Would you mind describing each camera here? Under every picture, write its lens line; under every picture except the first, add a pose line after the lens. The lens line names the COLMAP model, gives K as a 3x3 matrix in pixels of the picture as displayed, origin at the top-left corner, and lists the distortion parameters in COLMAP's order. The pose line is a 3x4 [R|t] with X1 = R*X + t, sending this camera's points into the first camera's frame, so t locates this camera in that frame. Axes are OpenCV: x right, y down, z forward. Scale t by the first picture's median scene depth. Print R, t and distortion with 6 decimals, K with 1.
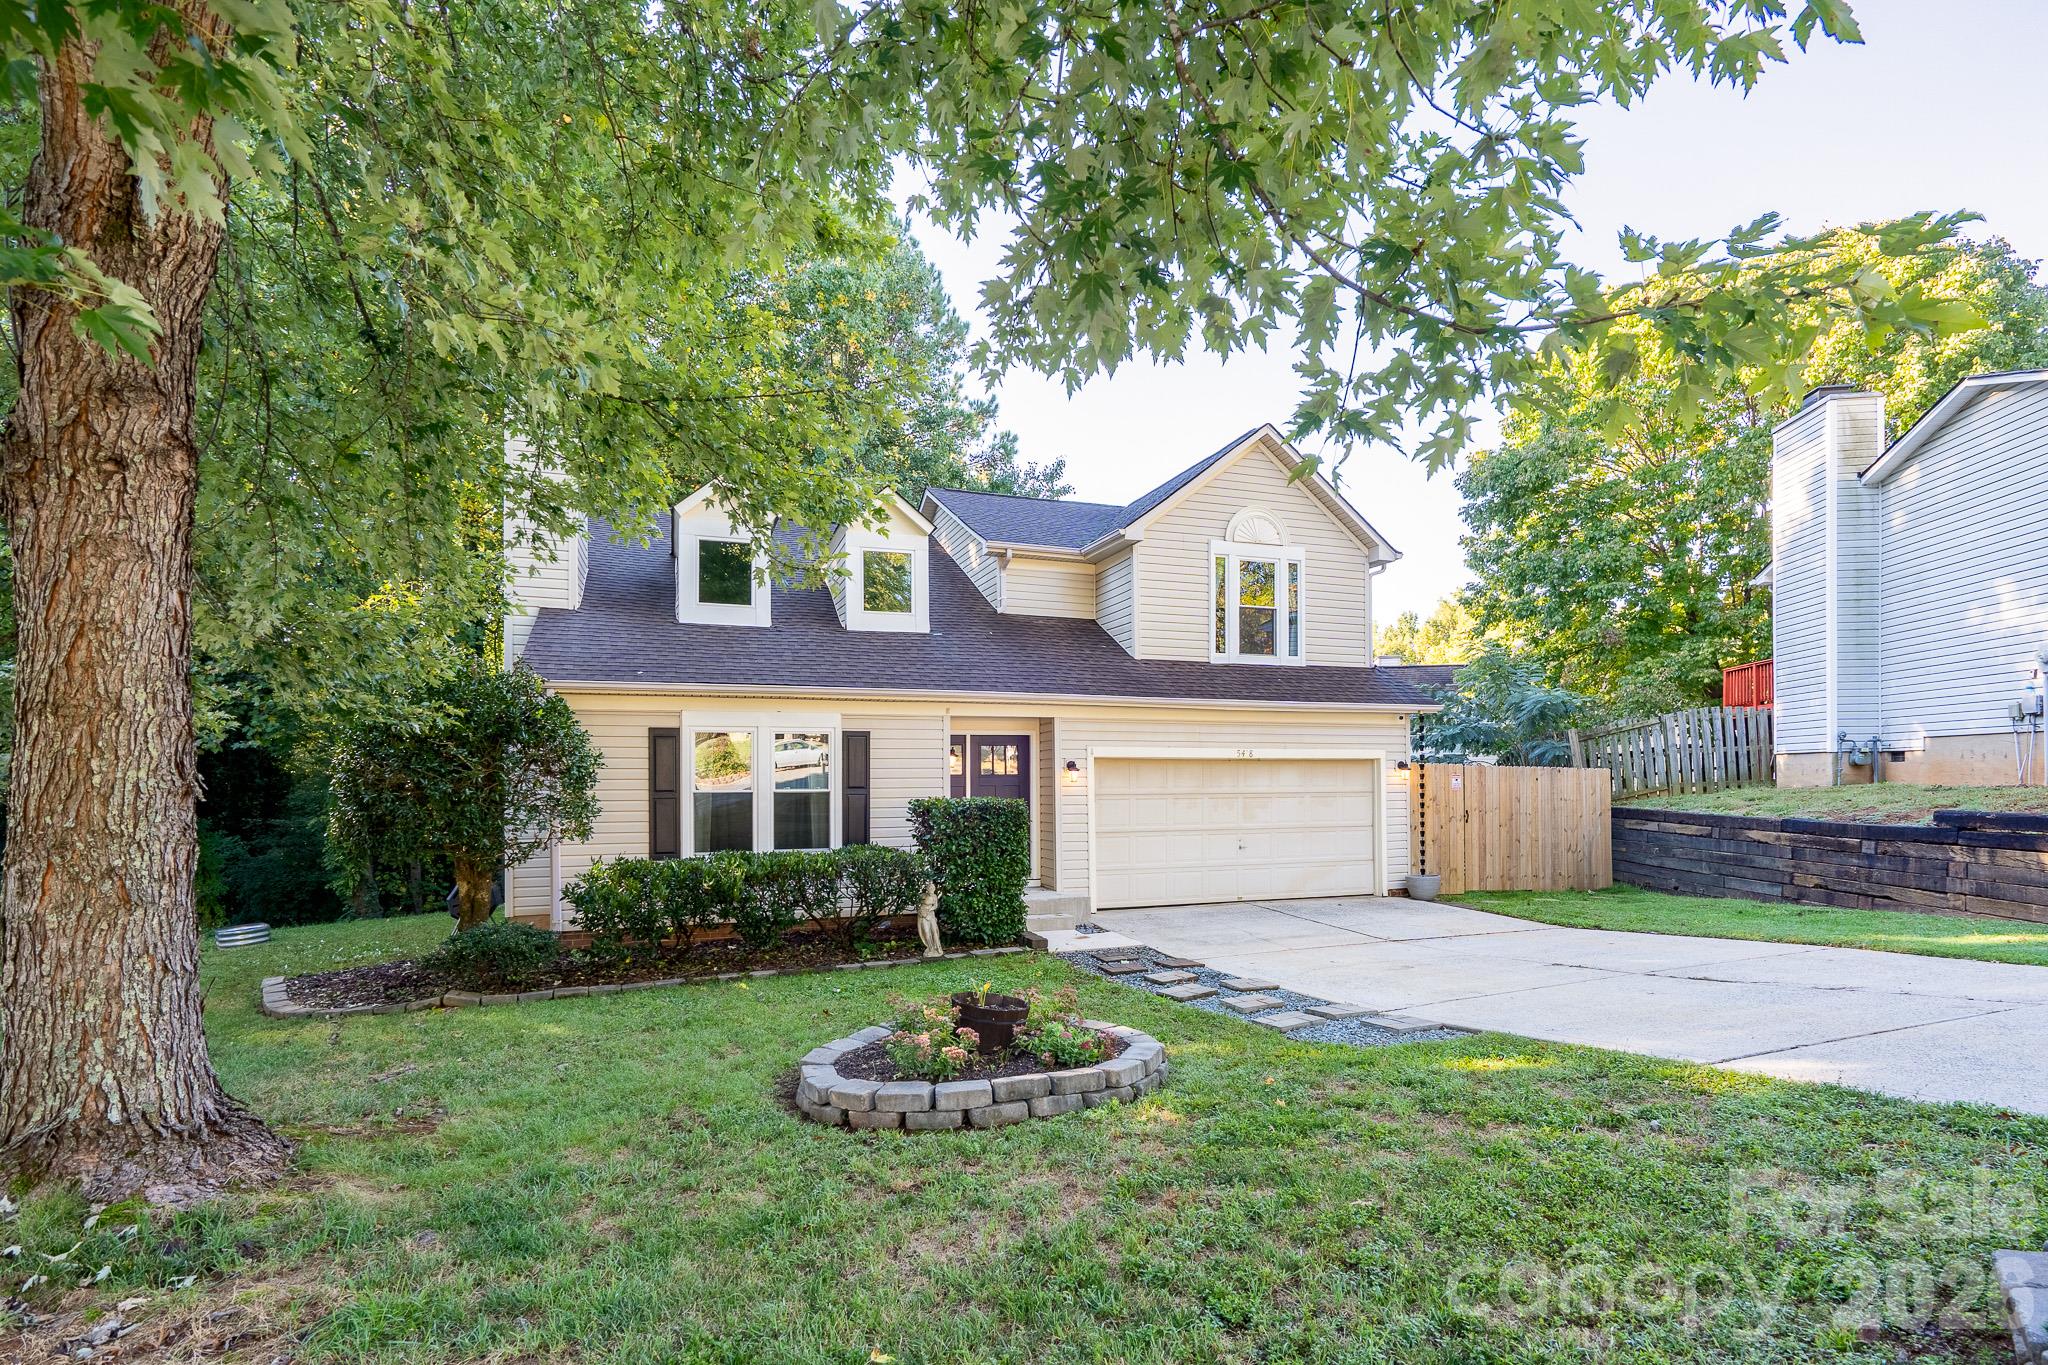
lens RADIAL K [[926.5, 0, 1023.9], [0, 926.5, 695.7], [0, 0, 1]] dist [0.001141, -0.000305]
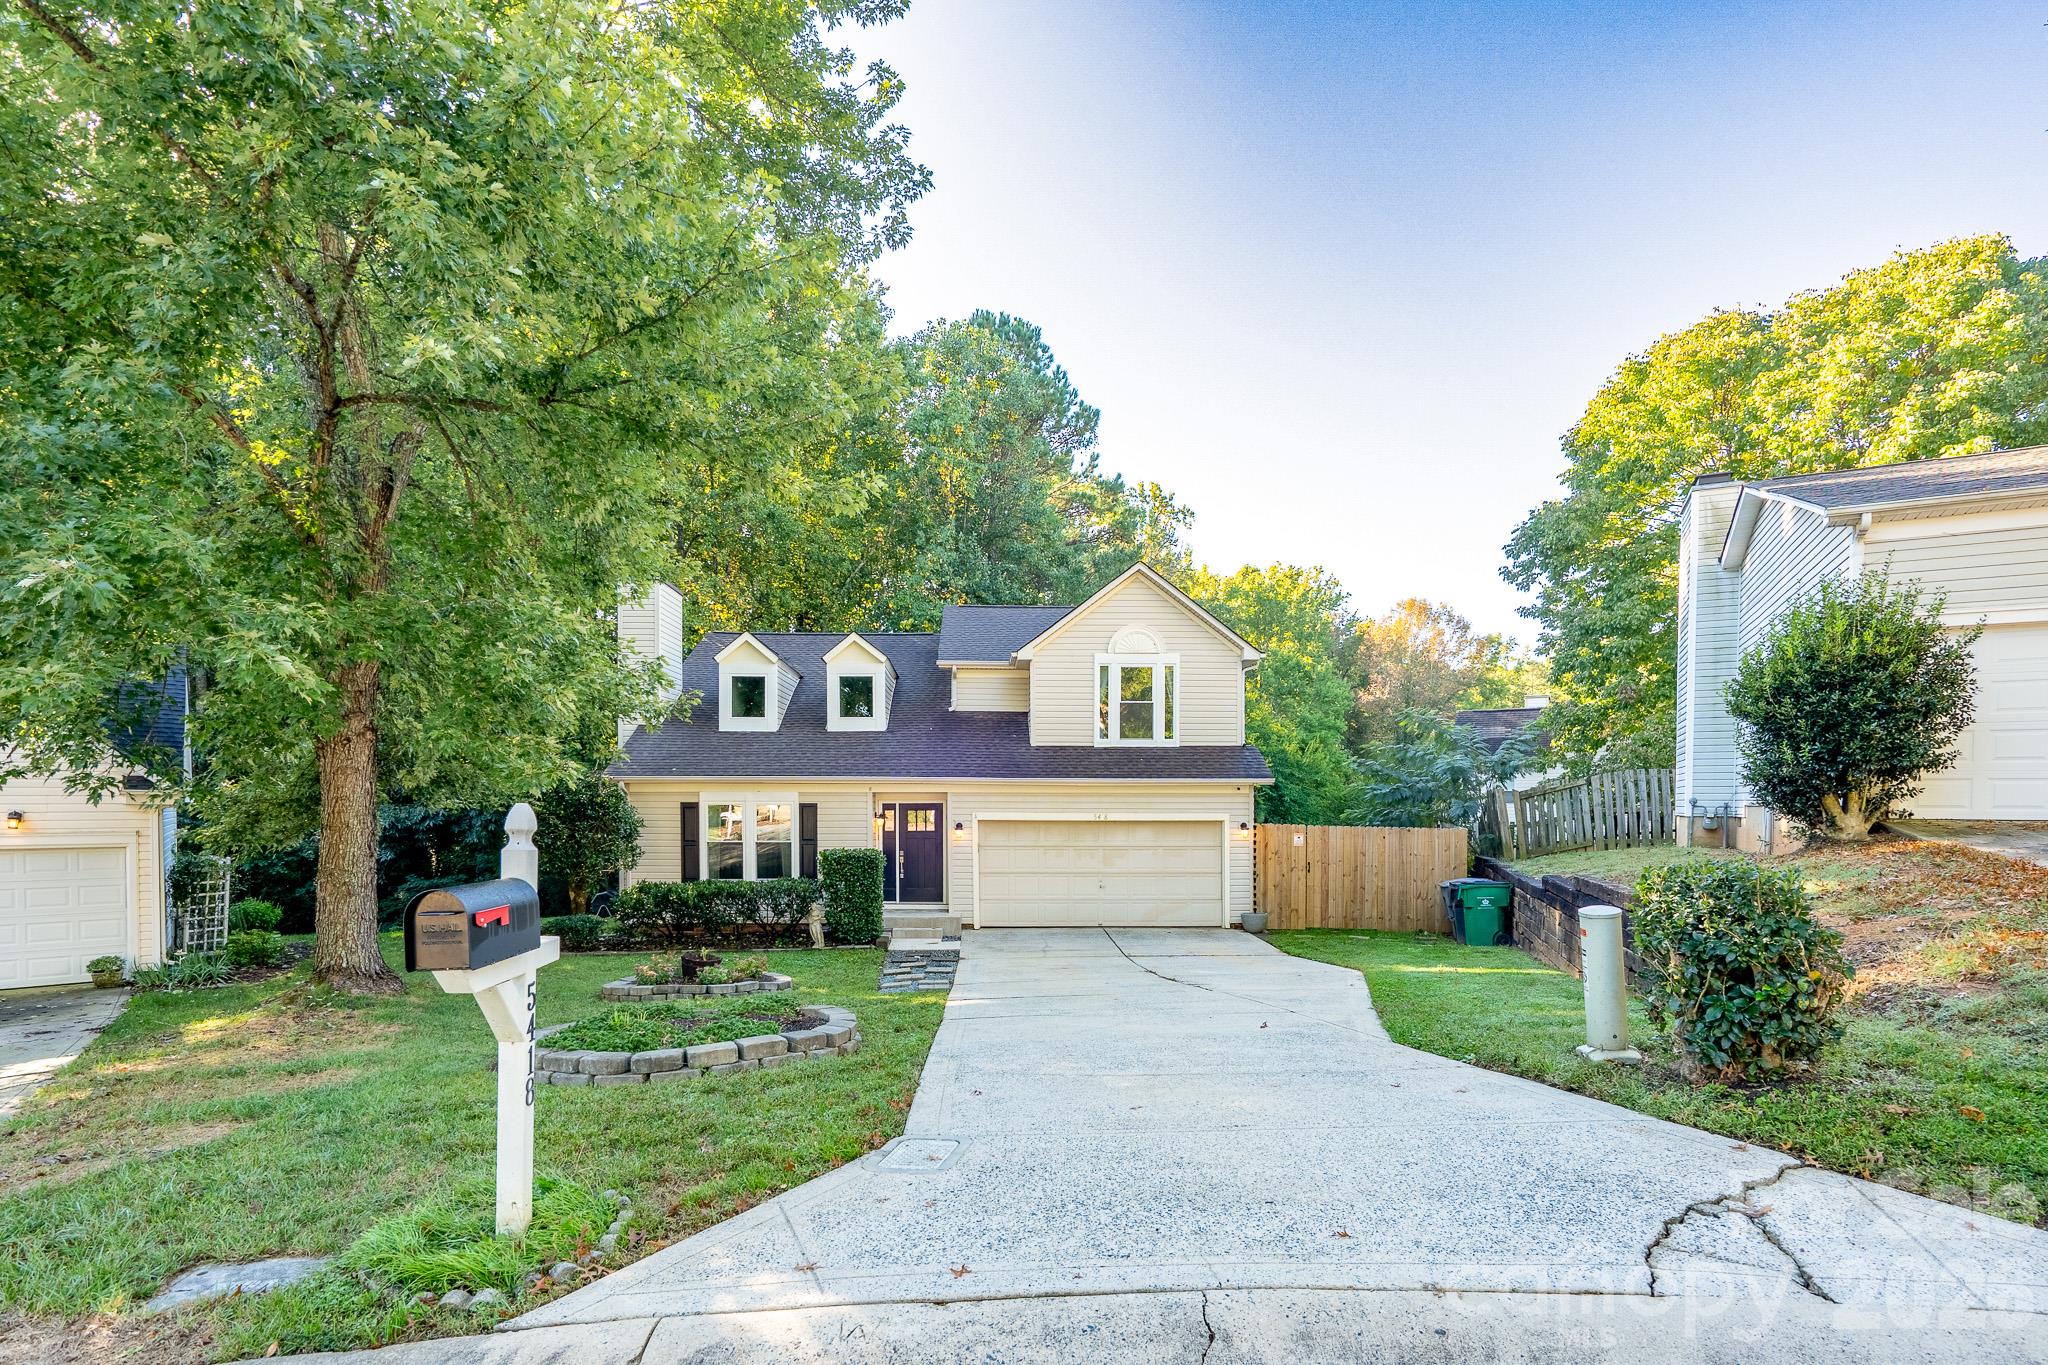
lens RADIAL K [[964.8, 0, 1058.8], [0, 964.8, 714.8], [0, 0, 1]] dist [-0.004704, 0.000019]
pose [[0.957109, -0.017978, -0.289170, 0.592686], [0.018323, 0.999831, -0.001513, -0.085352], [0.289148, -0.003851, 0.957277, -0.361044]]
